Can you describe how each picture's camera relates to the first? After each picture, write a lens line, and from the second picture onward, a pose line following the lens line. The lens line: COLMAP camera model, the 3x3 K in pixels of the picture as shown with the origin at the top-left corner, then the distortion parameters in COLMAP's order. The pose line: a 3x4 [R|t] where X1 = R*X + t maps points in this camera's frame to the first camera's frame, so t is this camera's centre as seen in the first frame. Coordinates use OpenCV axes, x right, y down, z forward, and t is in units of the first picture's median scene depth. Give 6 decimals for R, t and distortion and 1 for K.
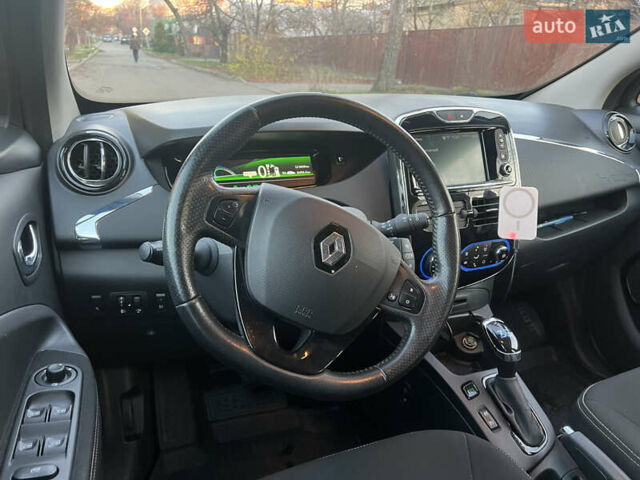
lens RADIAL K [[488.1, 0, 358.9], [0, 488.1, 240.1], [0, 0, 1]] dist [0.003706, -0.004072]
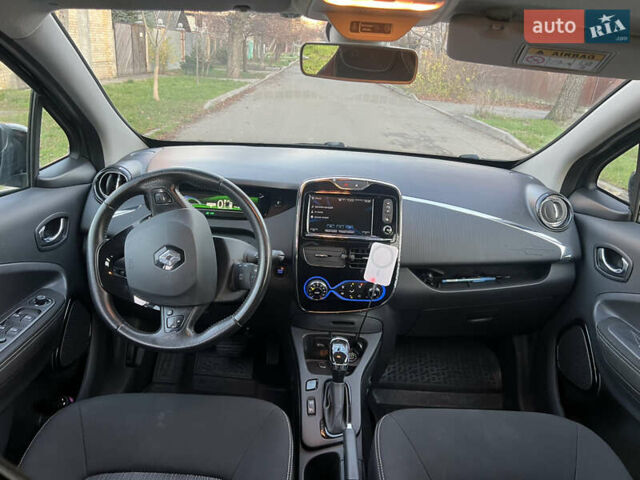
lens RADIAL K [[488.1, 0, 358.9], [0, 488.1, 240.1], [0, 0, 1]] dist [0.003706, -0.004072]
pose [[0.937953, 0.168445, -0.303100, 0.652154], [-0.178011, 0.984020, -0.004002, -0.101796], [0.297583, 0.057709, 0.952950, -0.266392]]
